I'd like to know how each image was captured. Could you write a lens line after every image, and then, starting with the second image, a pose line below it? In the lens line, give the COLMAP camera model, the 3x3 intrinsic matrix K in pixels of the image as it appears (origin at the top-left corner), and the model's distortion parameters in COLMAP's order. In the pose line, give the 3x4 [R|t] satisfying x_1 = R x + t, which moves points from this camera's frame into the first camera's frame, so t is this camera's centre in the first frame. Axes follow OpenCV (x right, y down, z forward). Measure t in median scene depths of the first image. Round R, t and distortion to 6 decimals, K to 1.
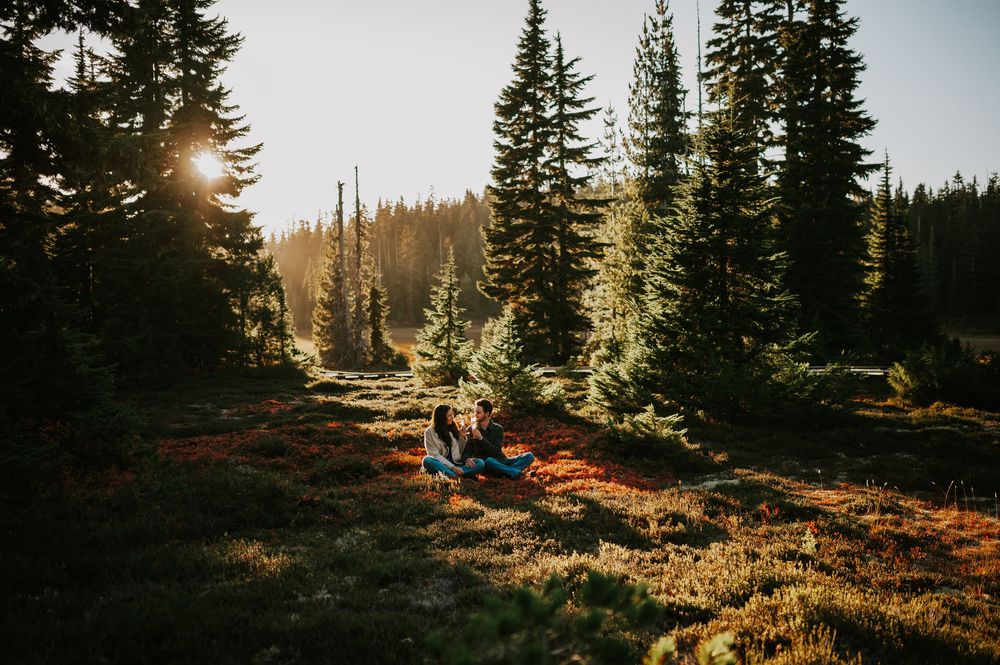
lens RADIAL K [[983.9, 0, 500.2], [0, 983.9, 344.4], [0, 0, 1]] dist [-0.029808, -0.001984]
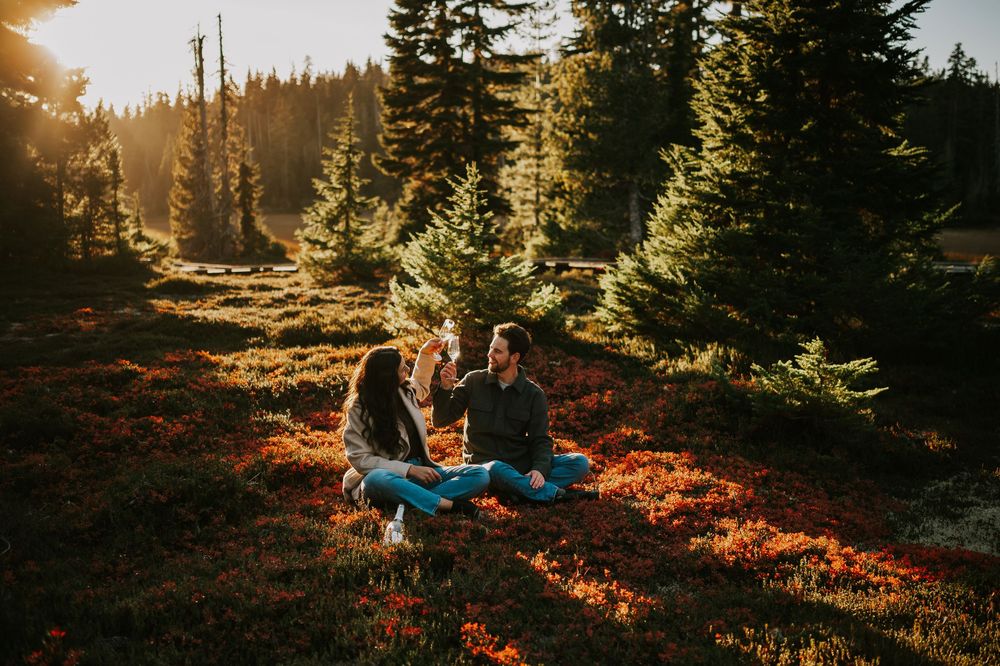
lens RADIAL K [[1020.9, 0, 500.0], [0, 1020.9, 333.0], [0, 0, 1]] dist [-0.025421, -0.009589]
pose [[0.993243, -0.005541, 0.115917, -0.017227], [-0.005592, 0.995414, 0.095501, 0.002809], [-0.115915, -0.095504, 0.988657, 0.138087]]
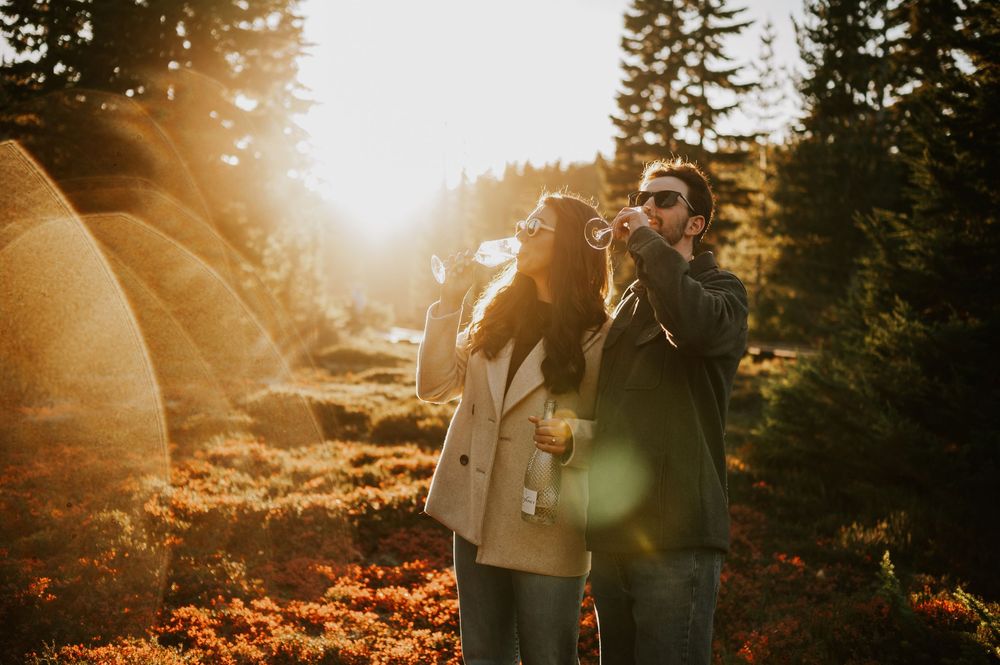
lens RADIAL K [[950.6, 0, 500.0], [0, 950.6, 332.5], [0, 0, 1]] dist [-0.044301, -0.003632]
pose [[0.990261, 0.049448, -0.130145, 0.009114], [-0.045994, 0.998509, 0.029411, 0.001212], [0.131405, -0.023139, 0.991059, 0.202309]]
